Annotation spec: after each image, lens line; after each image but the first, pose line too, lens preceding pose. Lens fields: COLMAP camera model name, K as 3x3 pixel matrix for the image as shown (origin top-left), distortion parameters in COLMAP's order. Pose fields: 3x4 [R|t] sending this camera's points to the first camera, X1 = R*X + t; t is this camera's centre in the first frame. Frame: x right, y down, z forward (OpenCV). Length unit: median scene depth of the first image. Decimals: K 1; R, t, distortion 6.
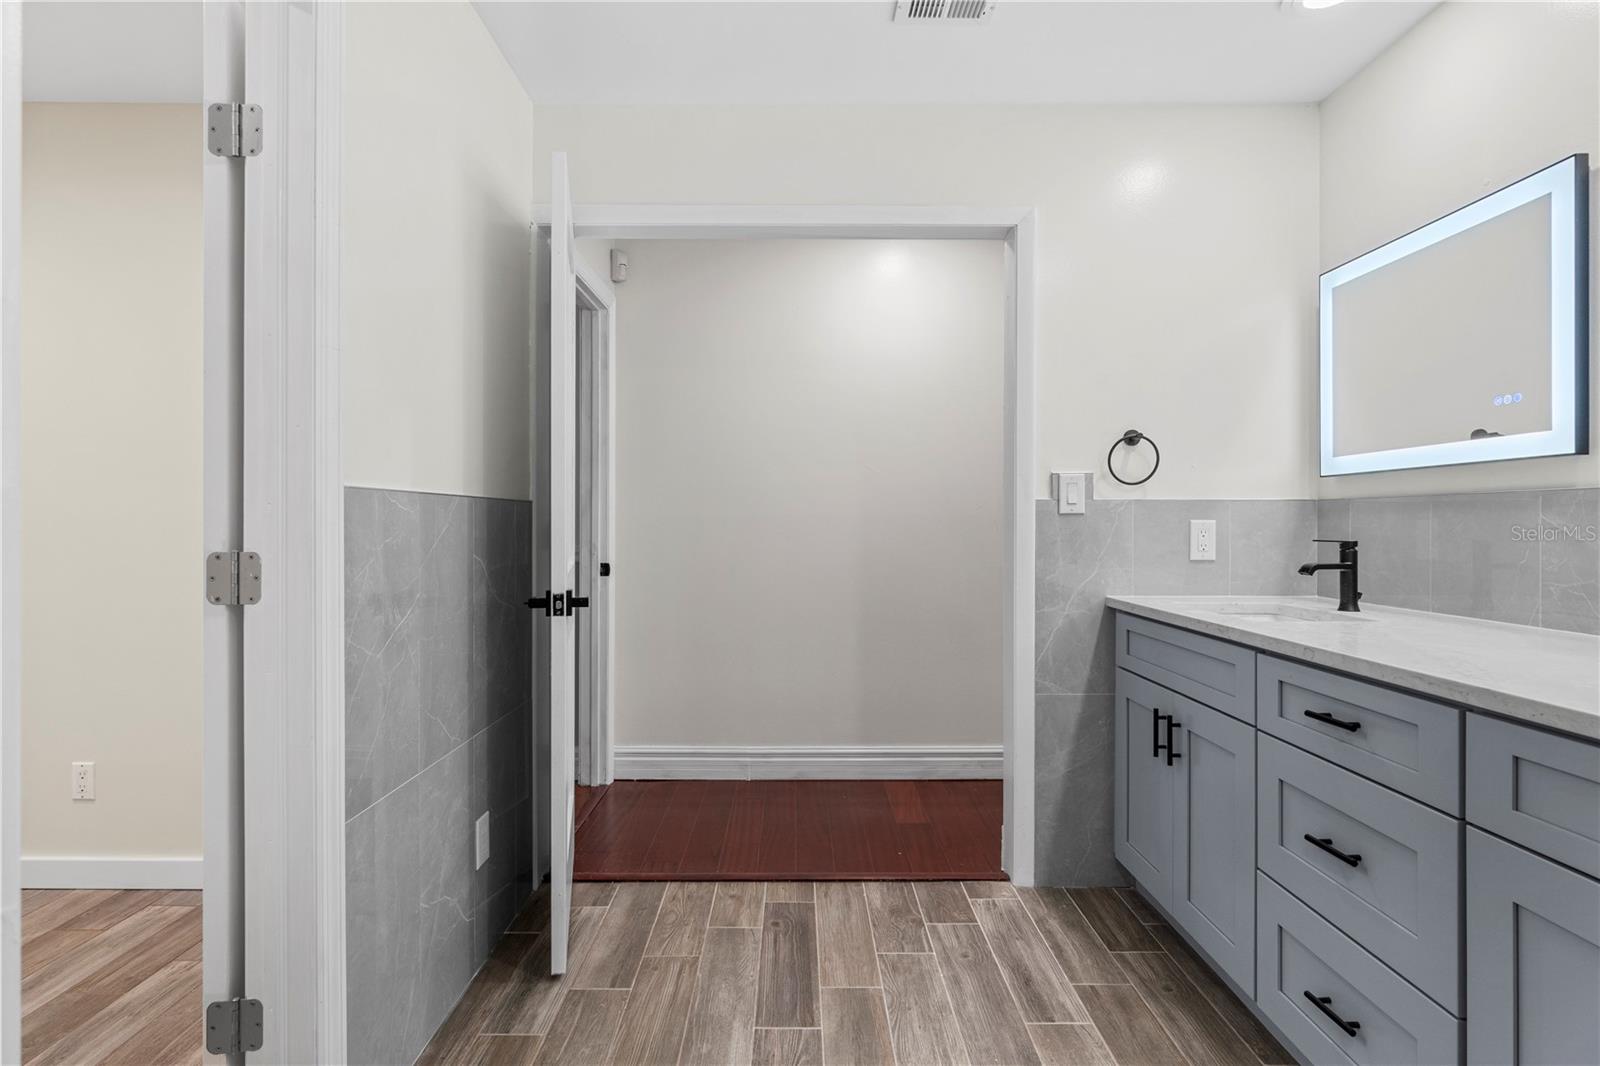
lens RADIAL K [[822.3, 0, 799.0], [0, 822.3, 517.6], [0, 0, 1]] dist [-0.024837, 0.000044]
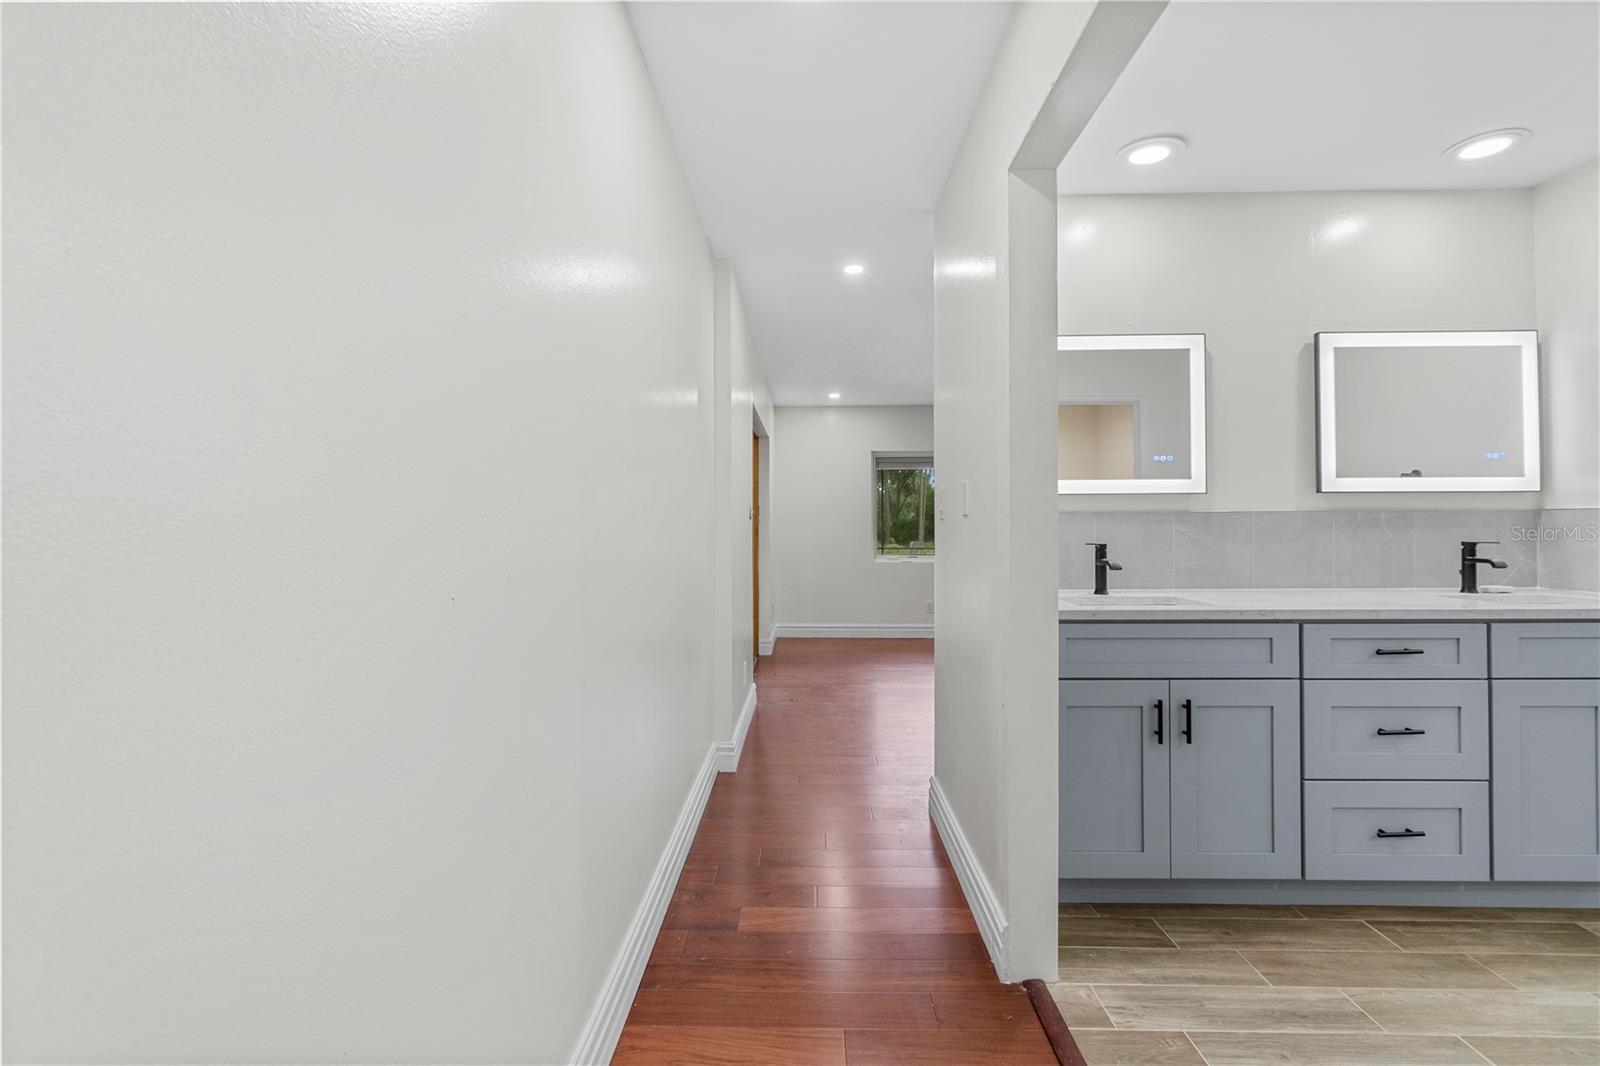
lens RADIAL K [[684.8, 0, 799.7], [0, 684.8, 526.4], [0, 0, 1]] dist [-0.003435, 0.000534]
pose [[0.026347, 0.005615, 0.999637, -0.562636], [0.001614, 0.999983, -0.005659, 0.004517], [-0.999652, 0.001763, 0.026338, 1.646945]]
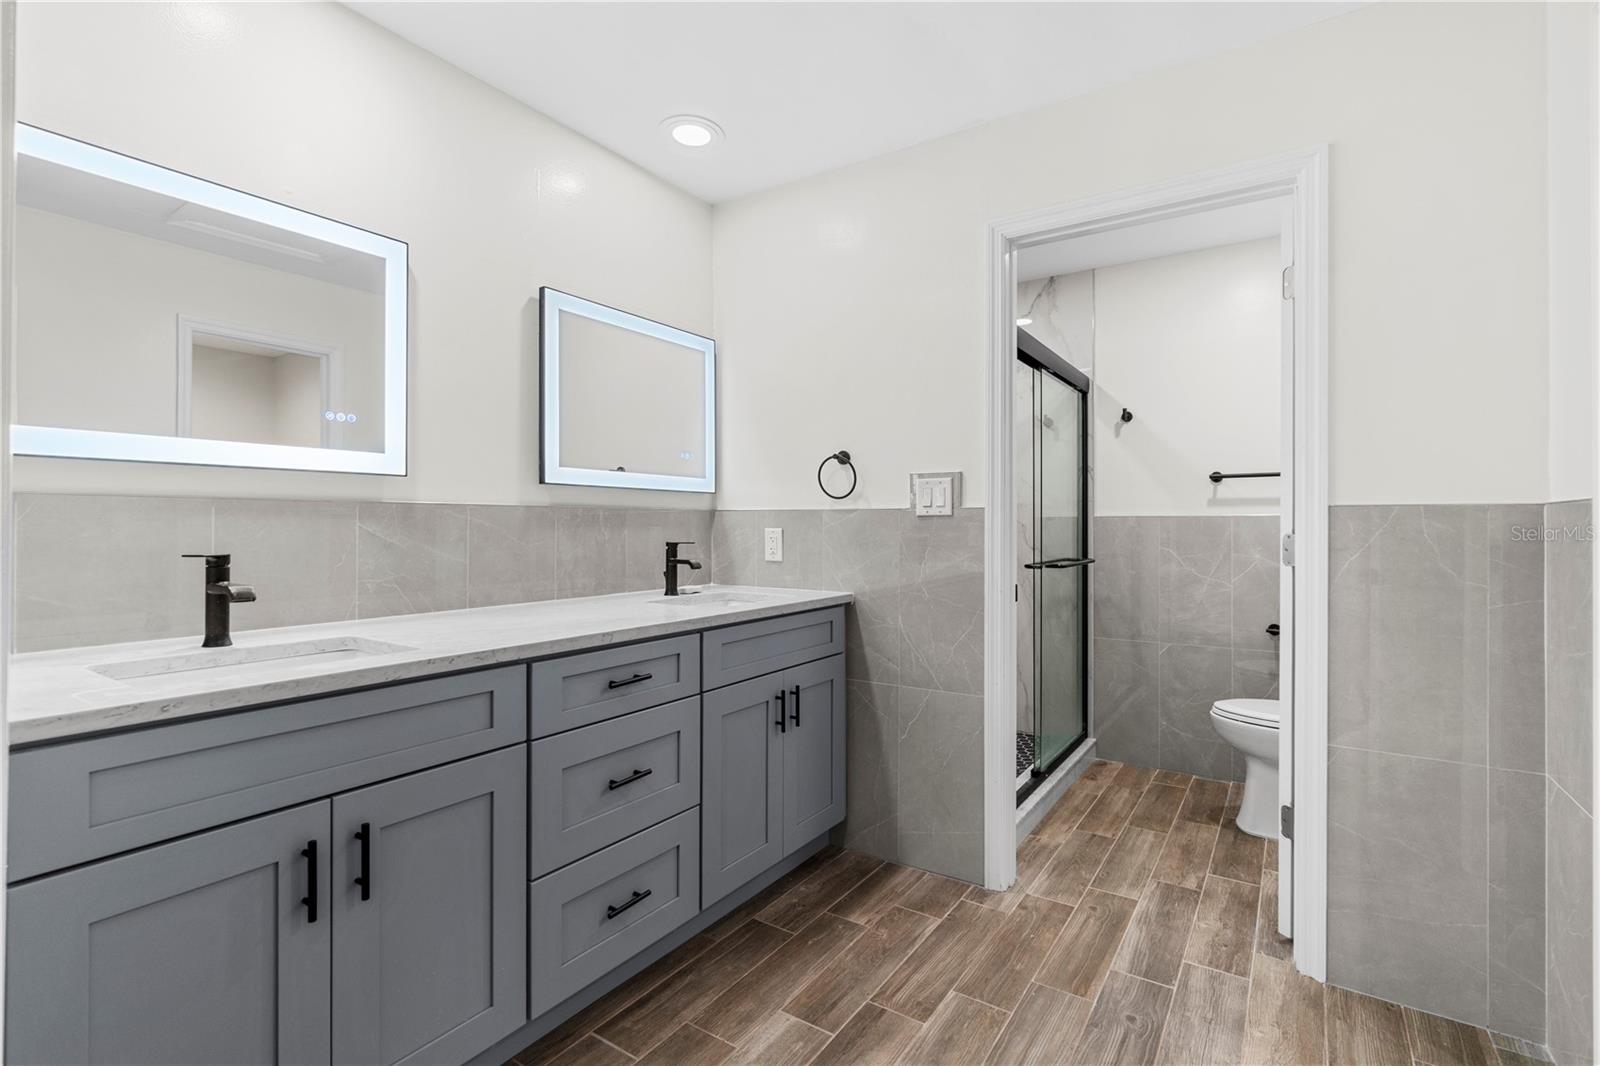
lens RADIAL K [[755.1, 0, 796.7], [0, 755.1, 523.4], [0, 0, 1]] dist [-0.003767, 0.001055]
pose [[-0.826846, -0.000870, 0.562427, -0.196065], [-0.004276, 0.999980, -0.004740, -0.000314], [-0.562412, -0.006325, -0.826833, 1.422080]]
